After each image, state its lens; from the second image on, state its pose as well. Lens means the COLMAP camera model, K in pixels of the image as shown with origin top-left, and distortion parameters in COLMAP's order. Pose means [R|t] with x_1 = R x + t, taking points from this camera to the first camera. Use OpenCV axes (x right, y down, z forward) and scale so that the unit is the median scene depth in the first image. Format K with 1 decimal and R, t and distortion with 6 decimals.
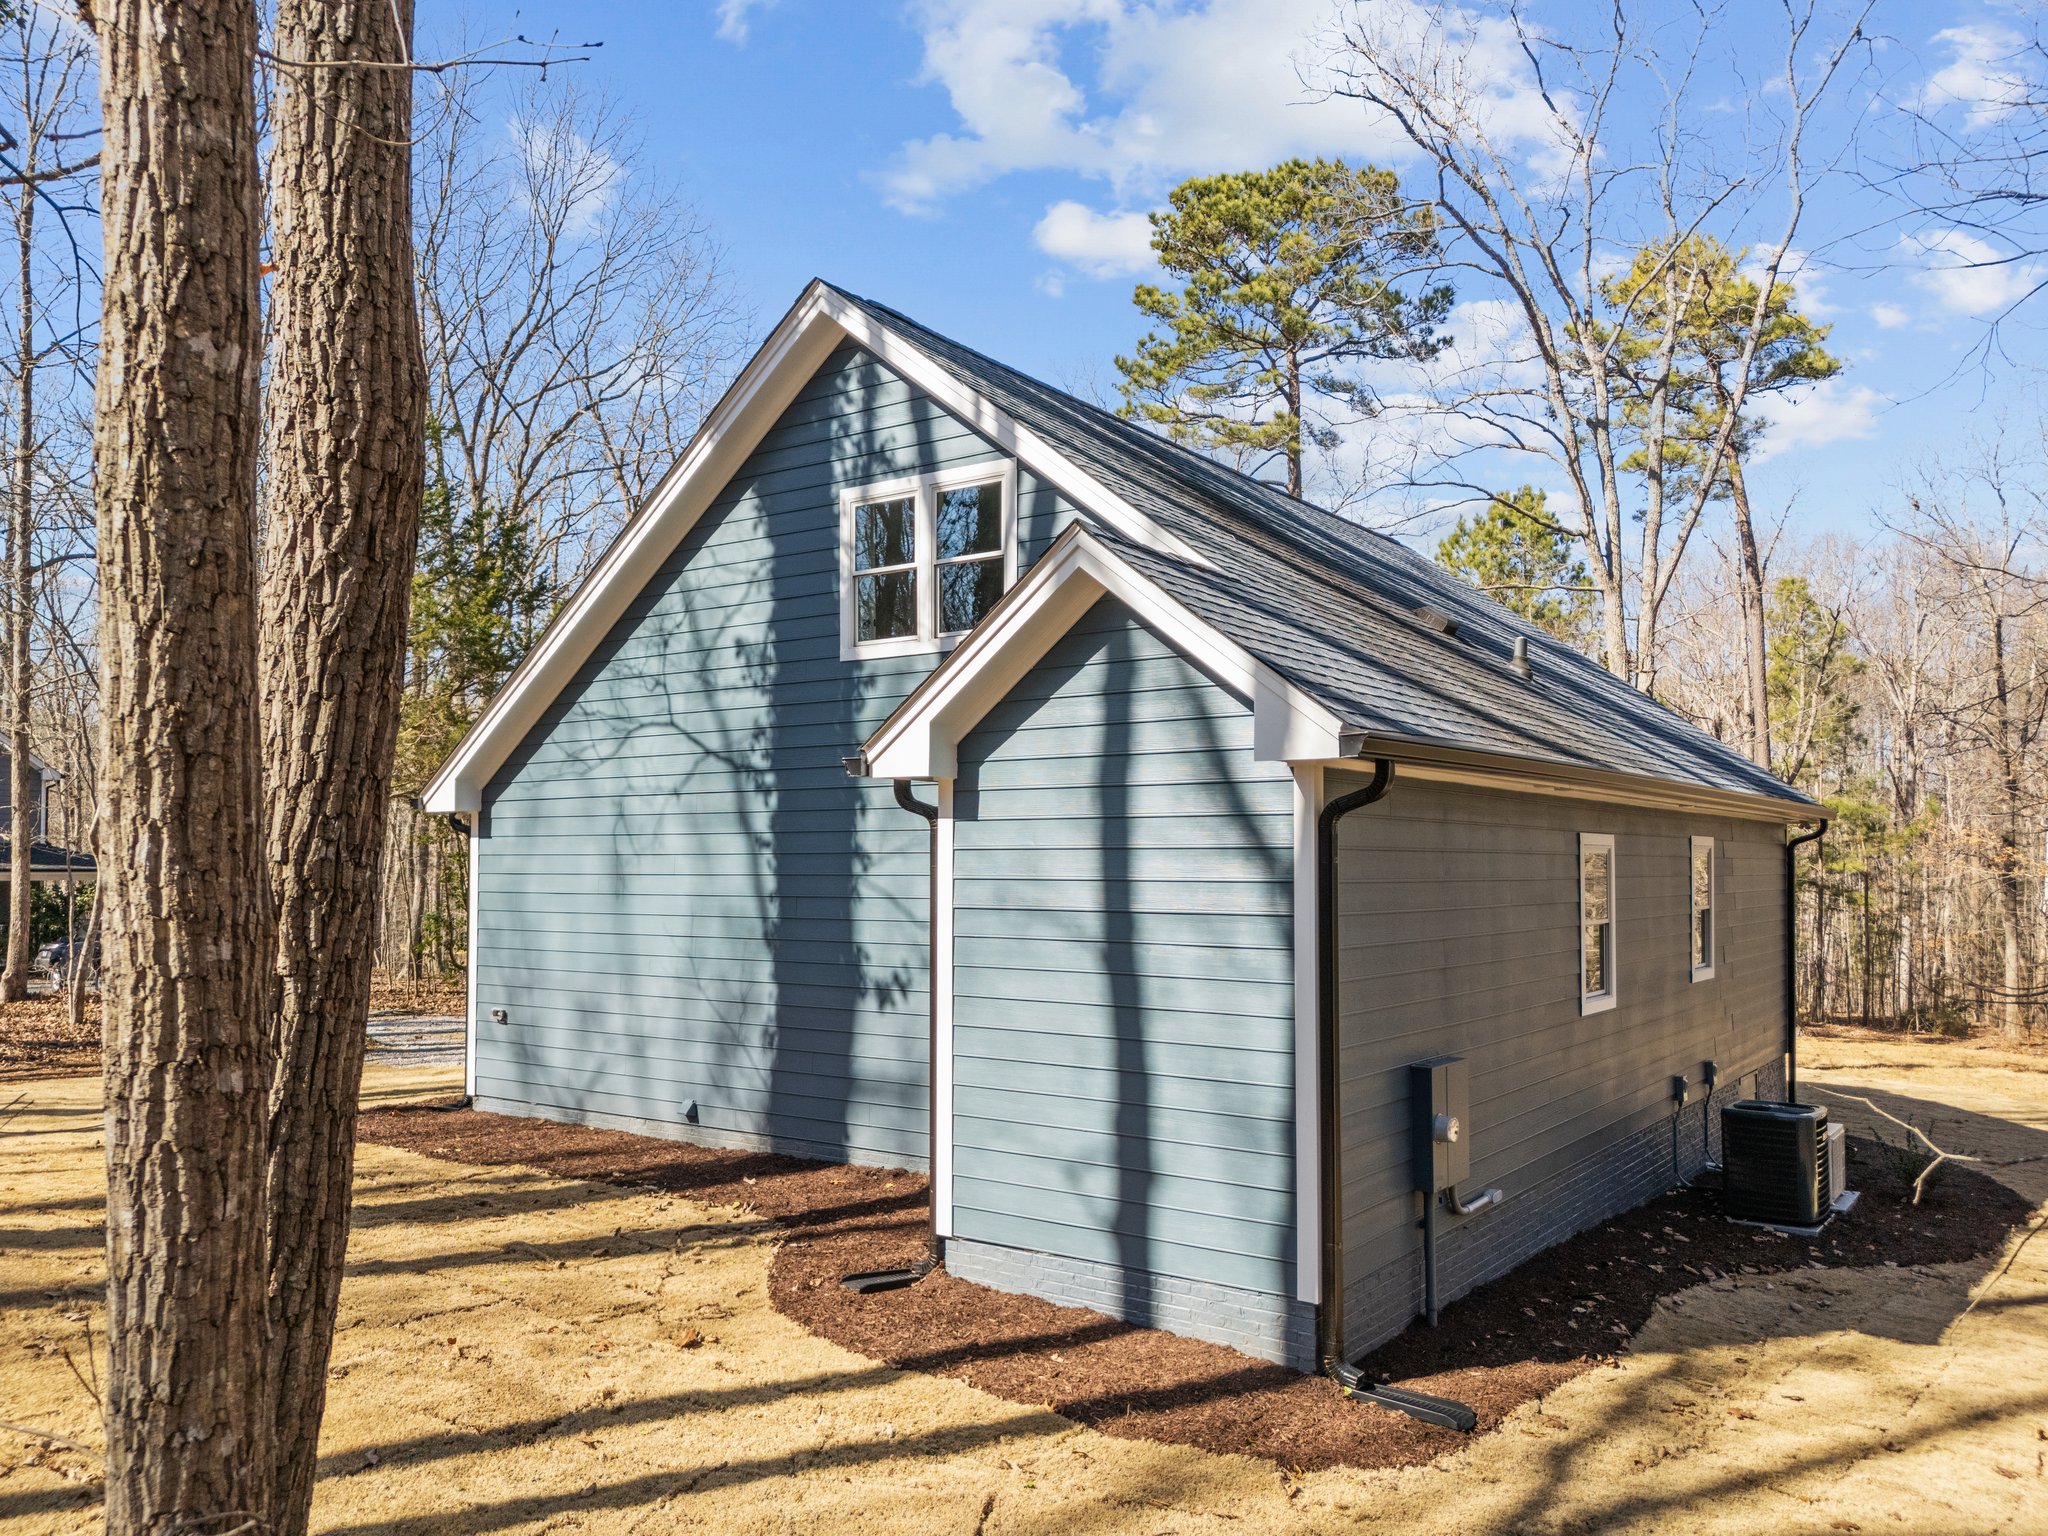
lens RADIAL K [[1459.1, 0, 1024.0], [0, 1459.1, 768.0], [0, 0, 1]] dist [0.004708, -0.070128]
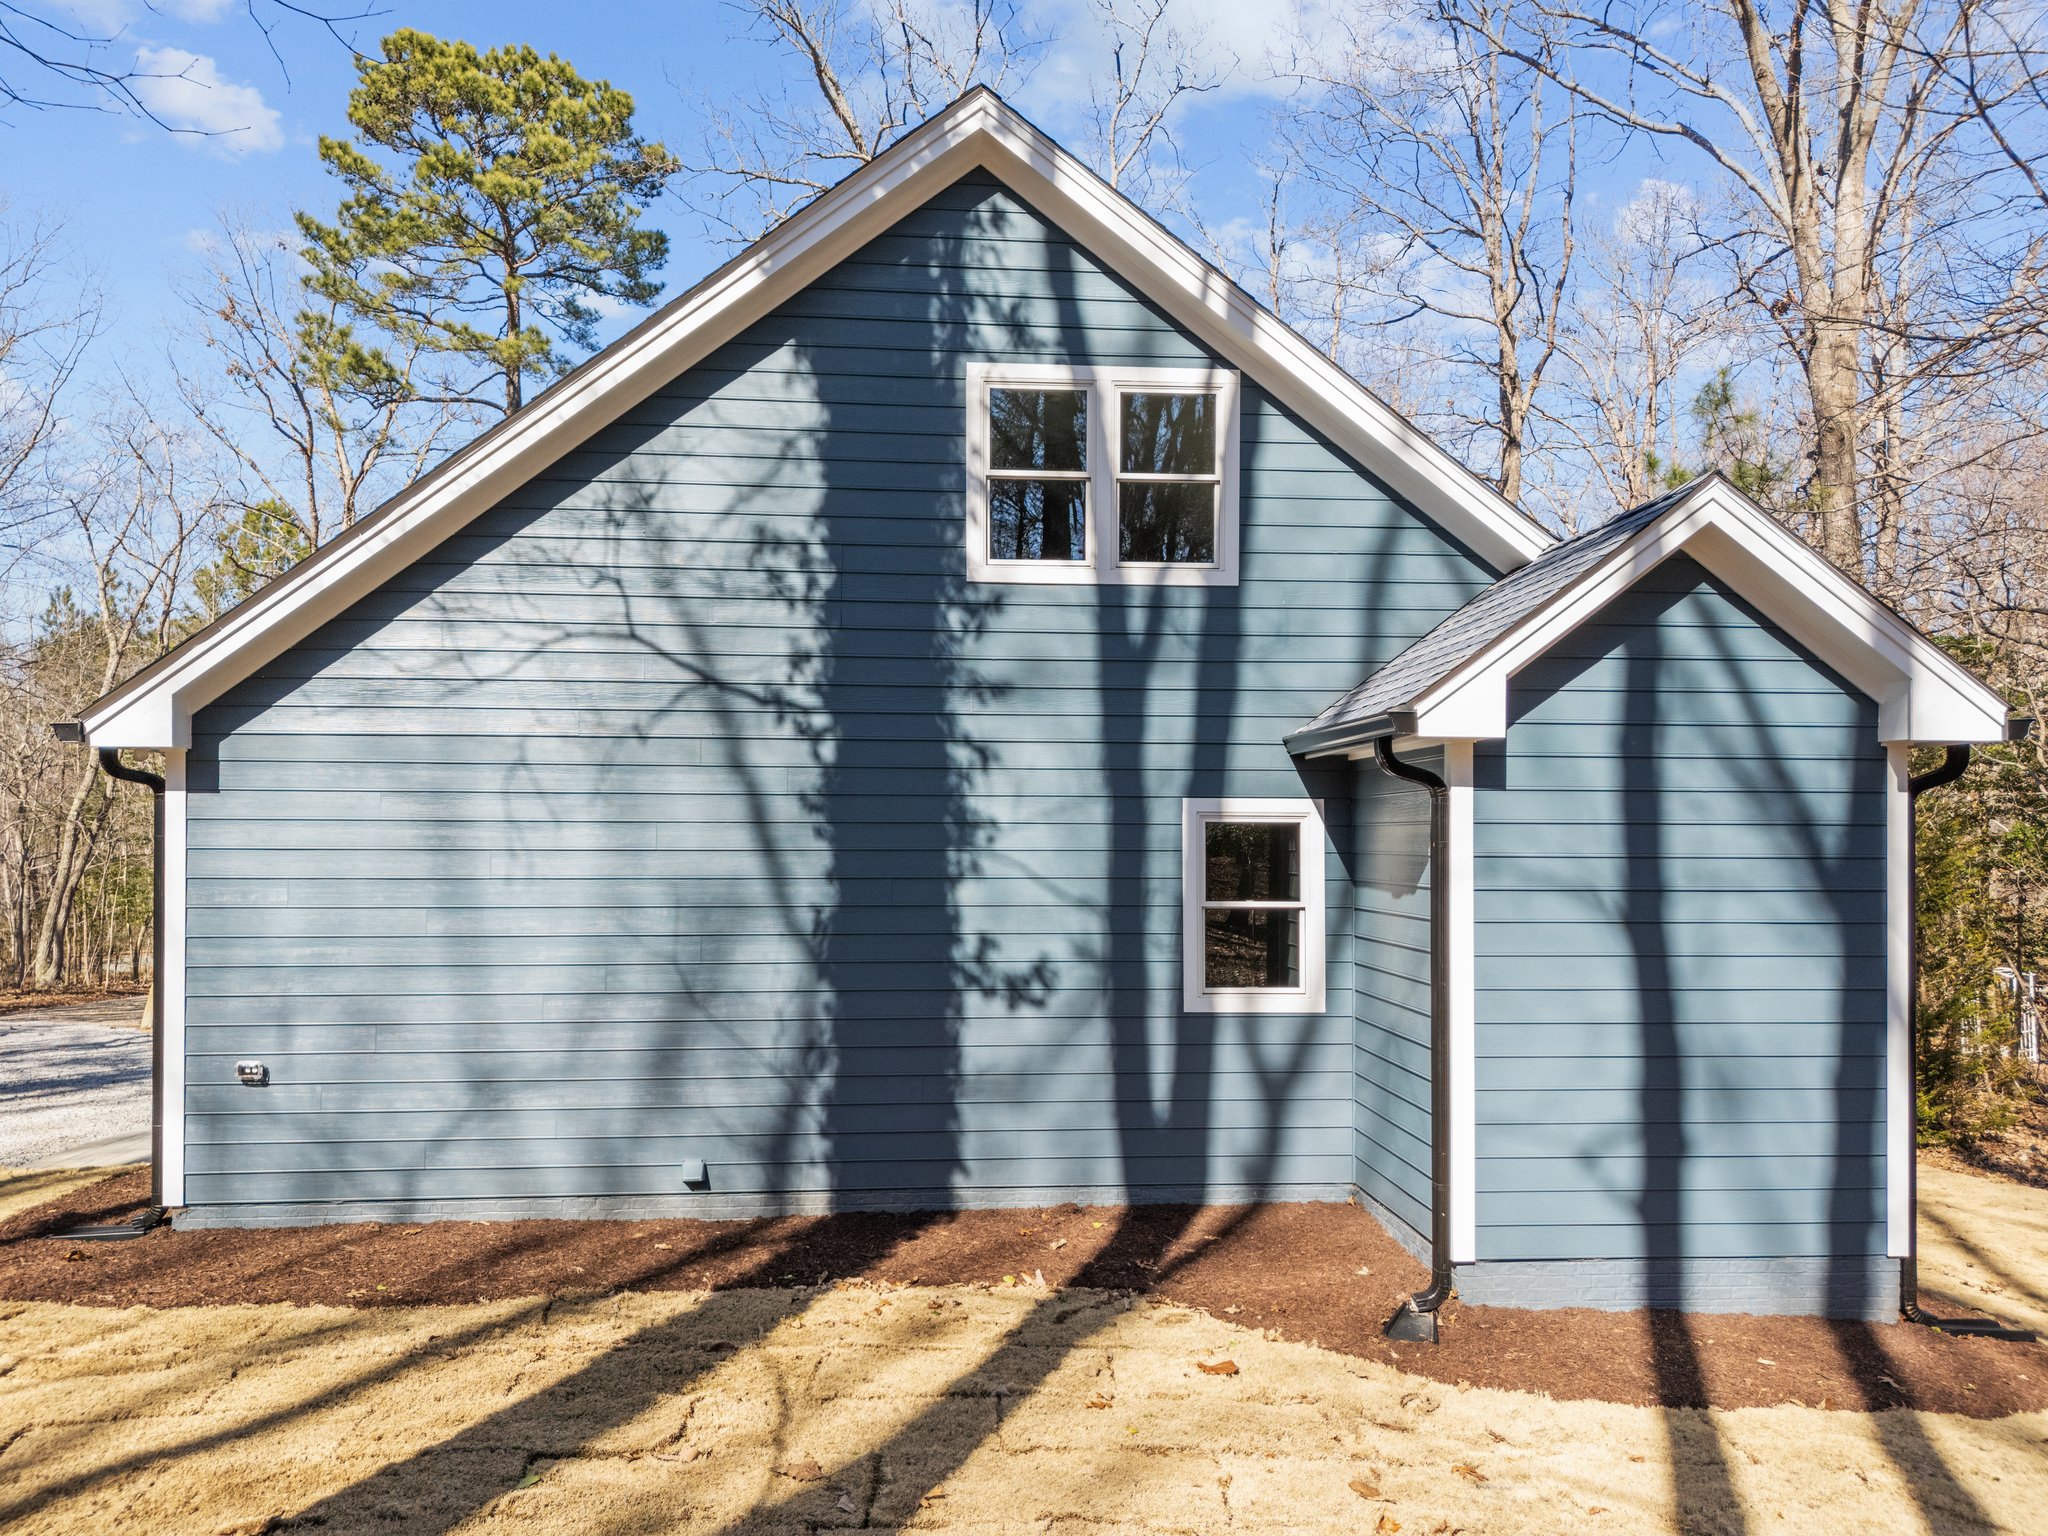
lens RADIAL K [[1446.6, 0, 1024.0], [0, 1446.6, 768.0], [0, 0, 1]] dist [0.111453, -0.179087]
pose [[0.777224, 0.026287, 0.628675, -0.575937], [-0.043684, 0.998970, 0.012236, 0.017773], [-0.627706, -0.036974, 0.777572, 0.343207]]
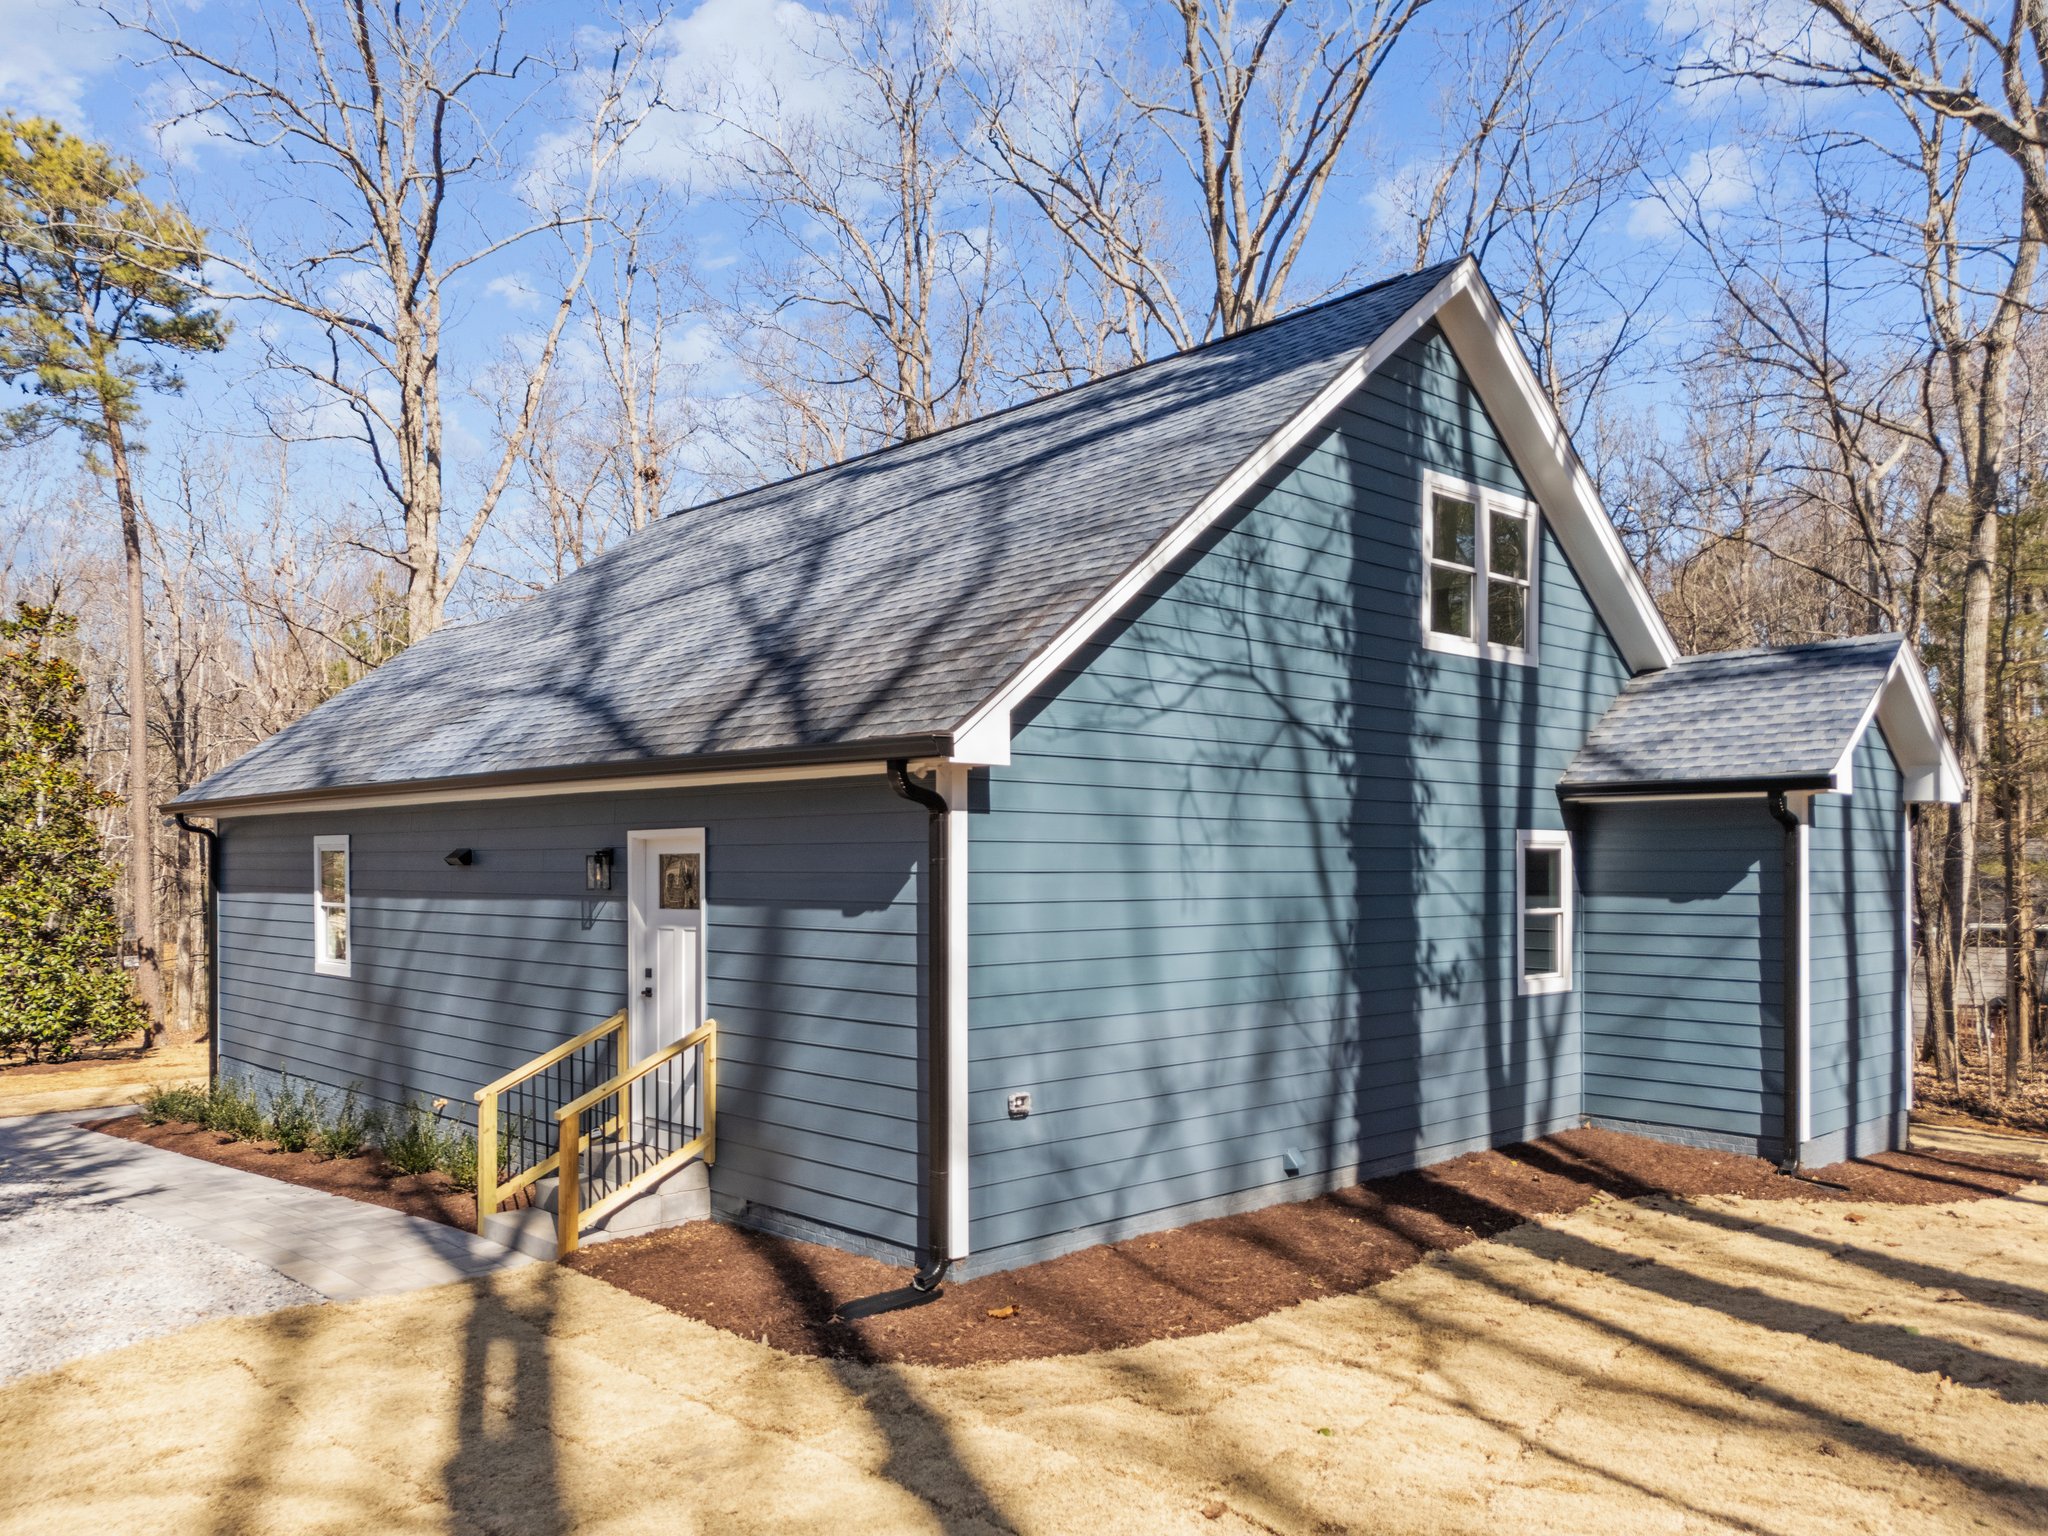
lens RADIAL K [[1528.0, 0, 1024.0], [0, 1528.0, 768.0], [0, 0, 1]] dist [0.081555, -0.090839]
pose [[0.216733, 0.049549, 0.974973, -1.136761], [-0.073374, 0.996713, -0.034343, 0.059208], [-0.973470, -0.064094, 0.219656, 0.997664]]
